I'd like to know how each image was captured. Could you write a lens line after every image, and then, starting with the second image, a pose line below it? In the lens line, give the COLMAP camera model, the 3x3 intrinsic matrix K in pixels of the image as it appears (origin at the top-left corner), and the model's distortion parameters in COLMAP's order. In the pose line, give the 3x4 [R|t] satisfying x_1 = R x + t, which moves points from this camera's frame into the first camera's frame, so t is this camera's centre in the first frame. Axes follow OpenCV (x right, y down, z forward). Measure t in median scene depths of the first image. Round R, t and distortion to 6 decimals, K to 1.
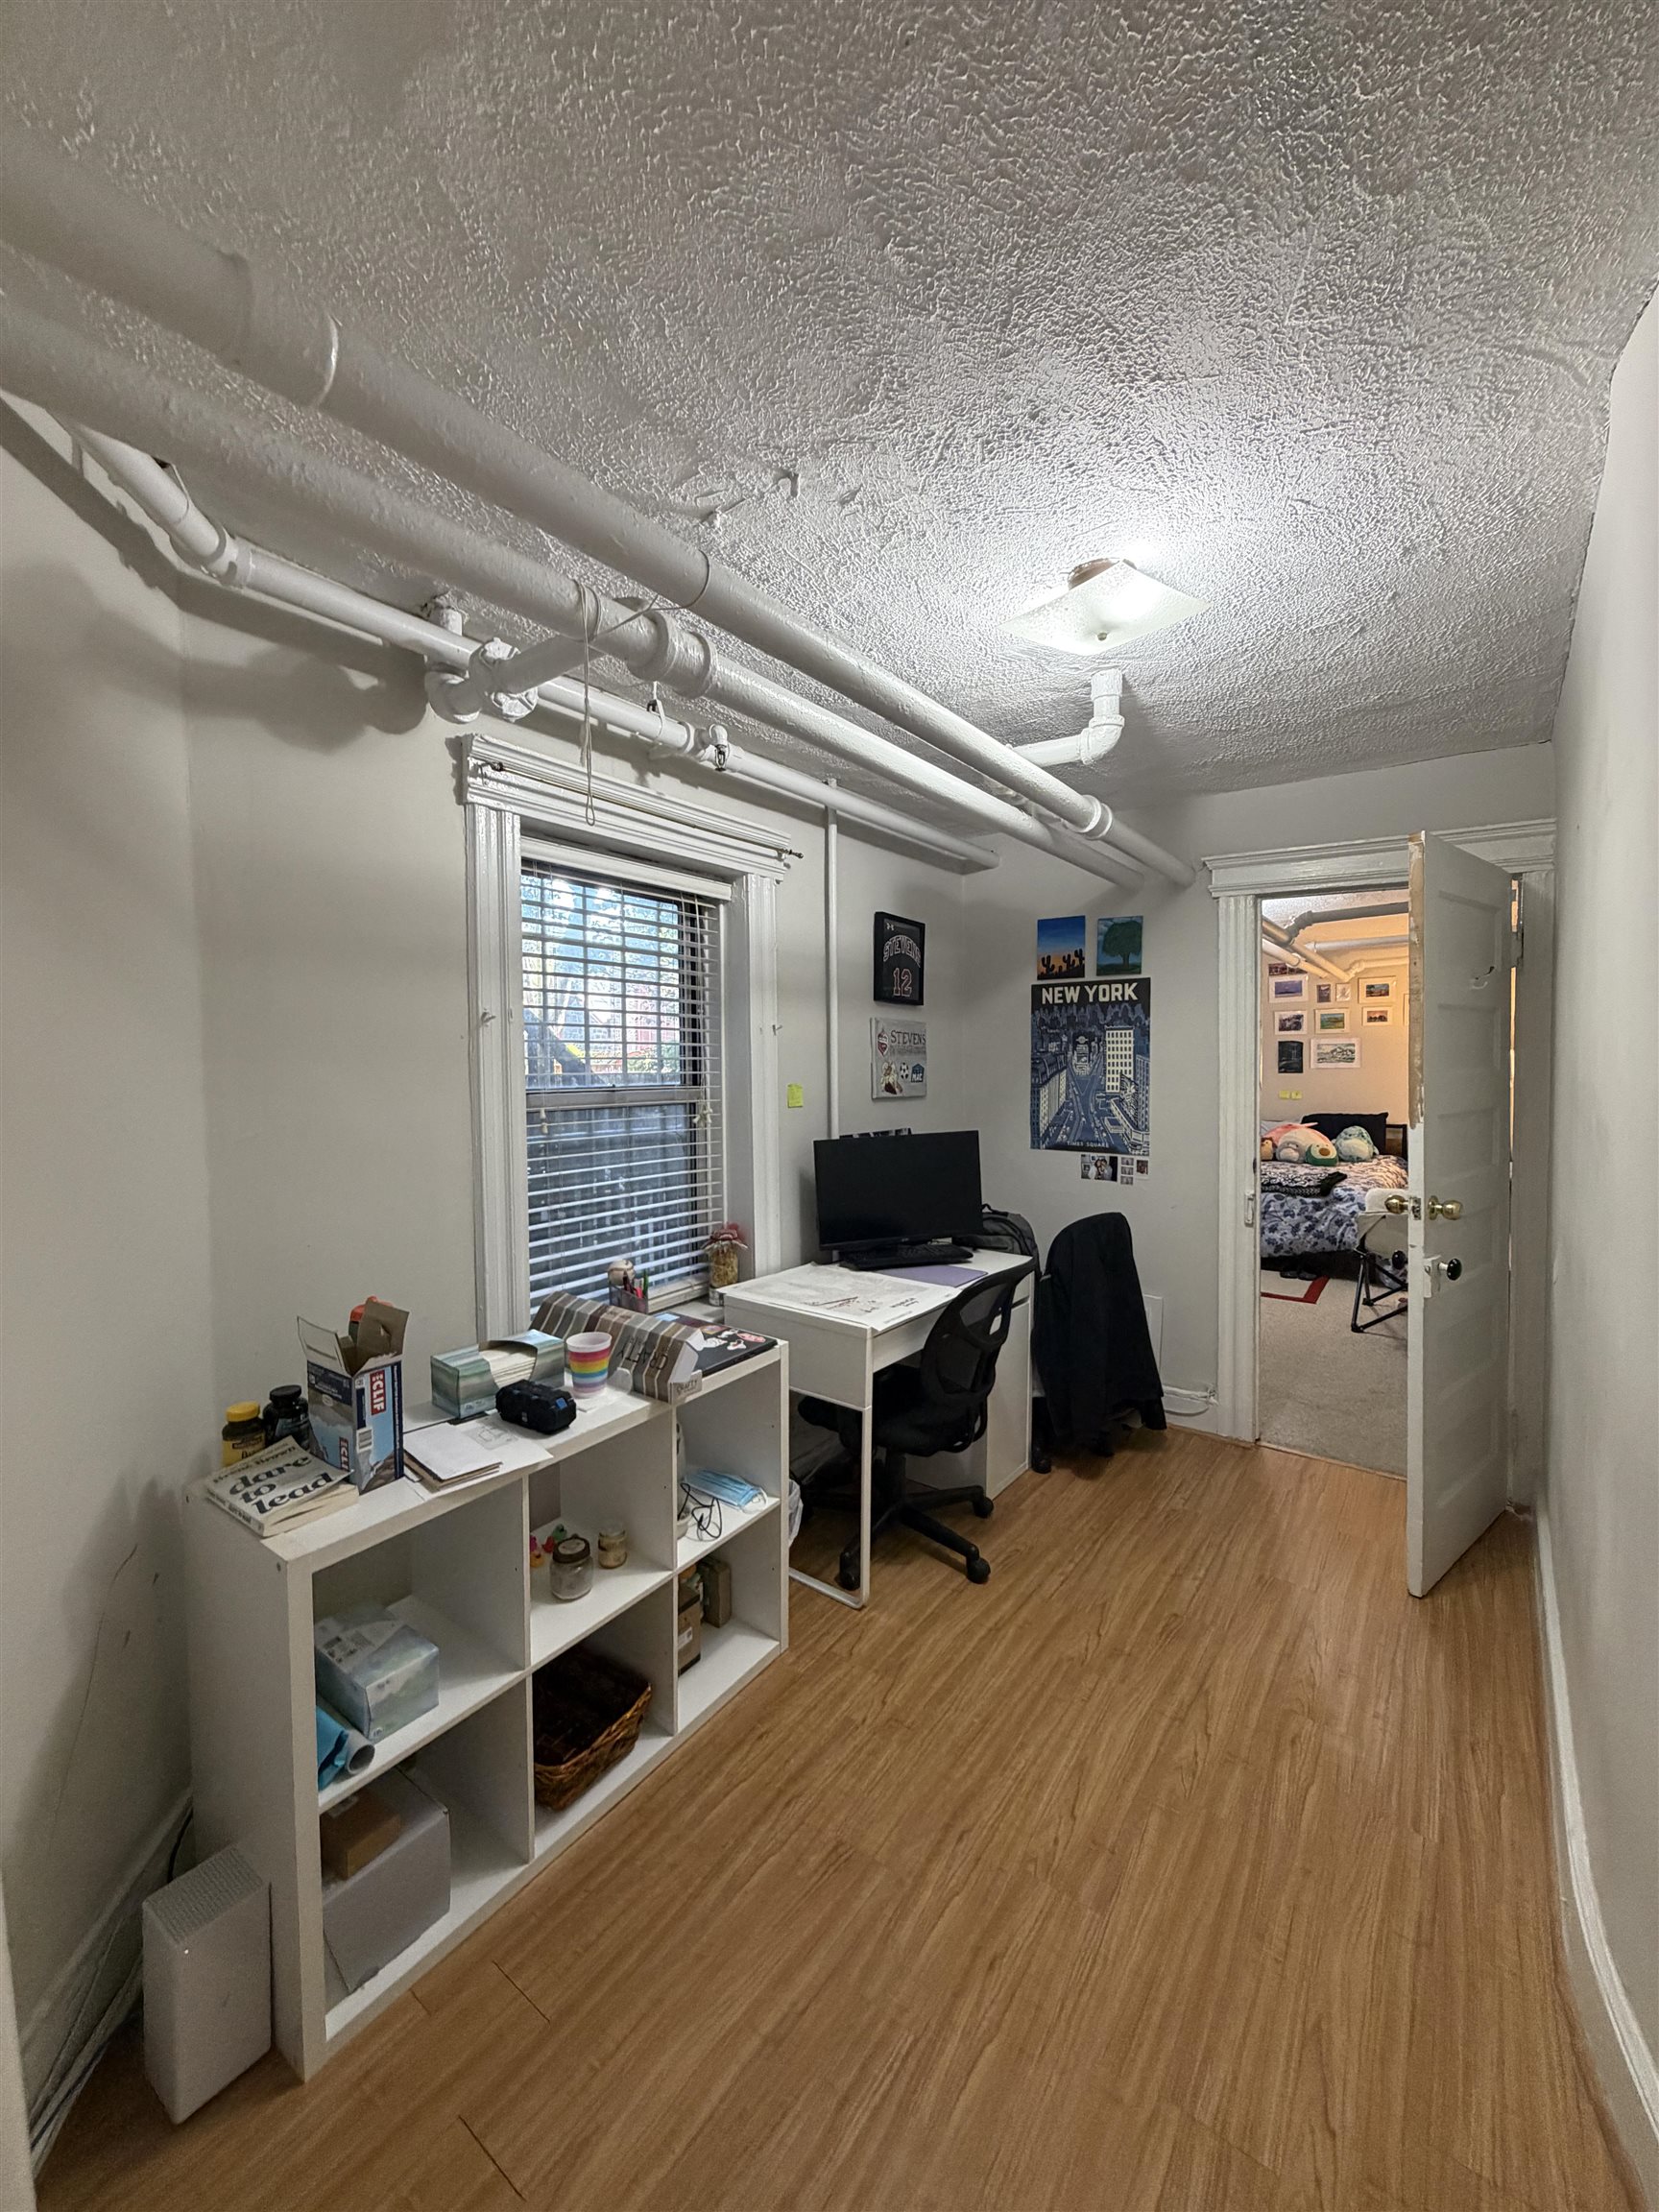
lens RADIAL K [[882.8, 0, 830.3], [0, 882.8, 1089.9], [0, 0, 1]] dist [-0.001093, 0.000704]
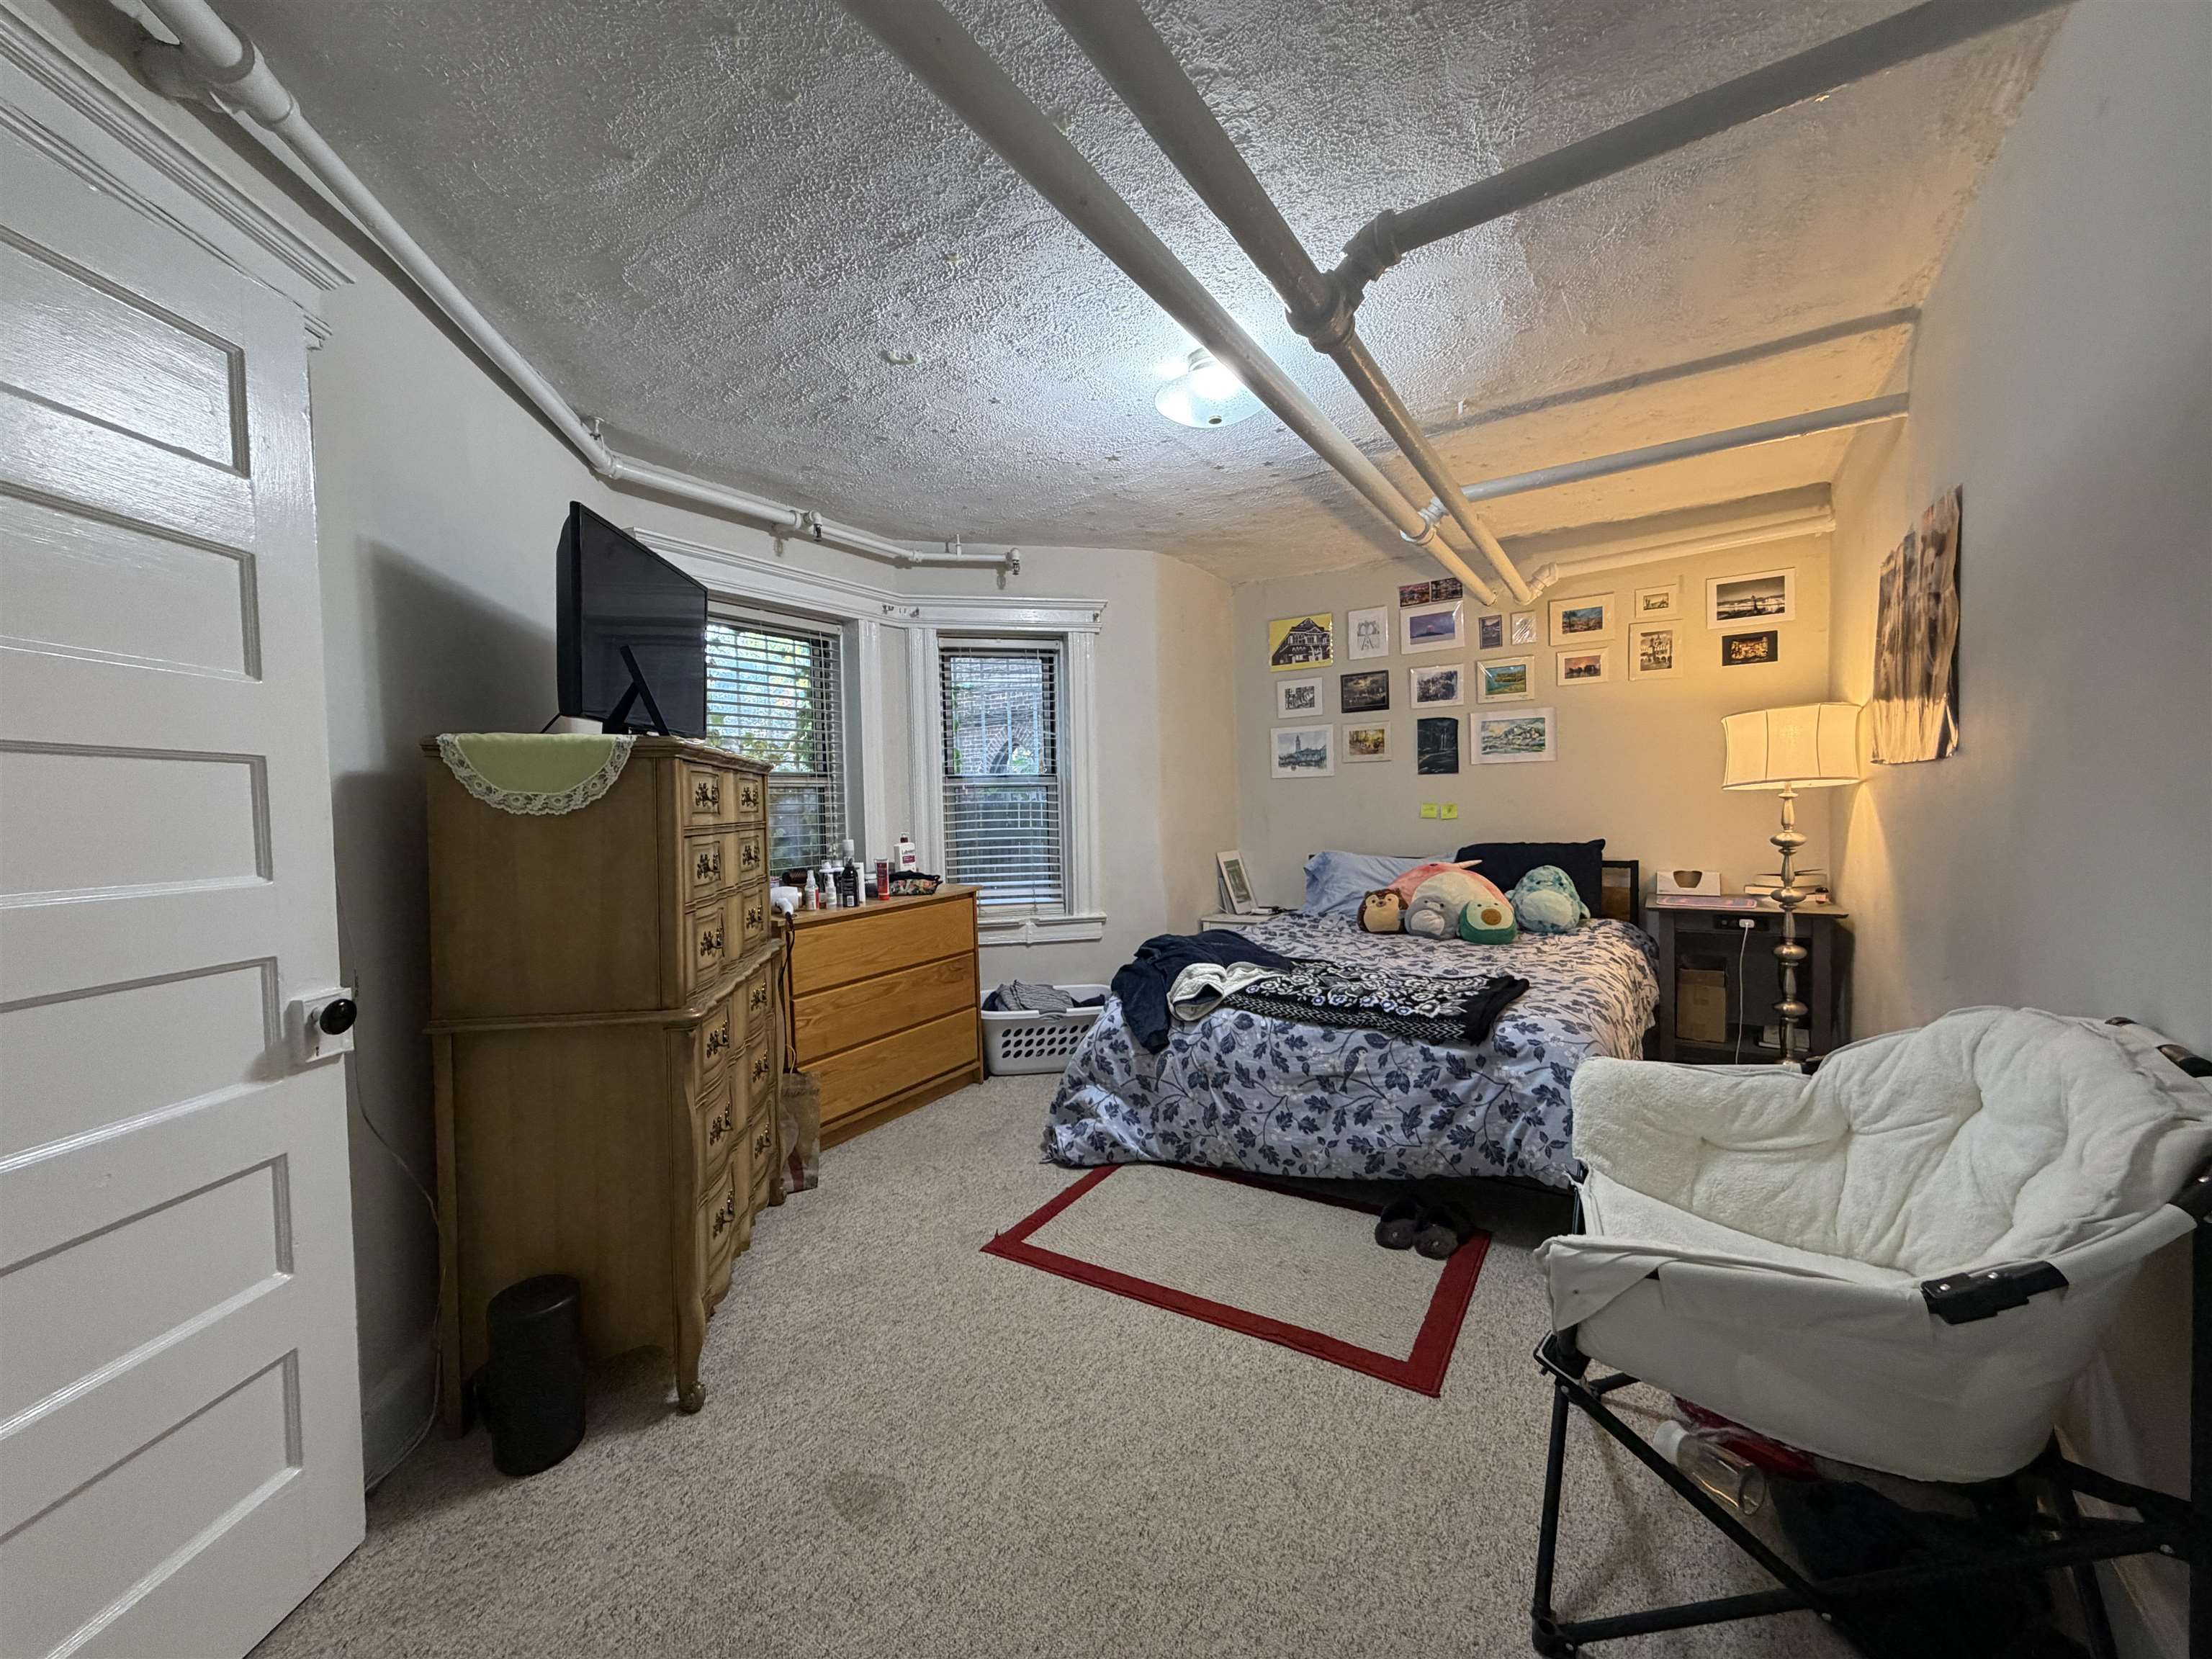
lens RADIAL K [[882.8, 0, 1106.3], [0, 882.8, 830.8], [0, 0, 1]] dist [-0.001093, 0.000704]
pose [[0.997470, -0.016957, 0.069030, 0.289186], [0.016697, 0.999851, 0.004338, 0.013060], [-0.069093, -0.003174, 0.997605, 0.480974]]
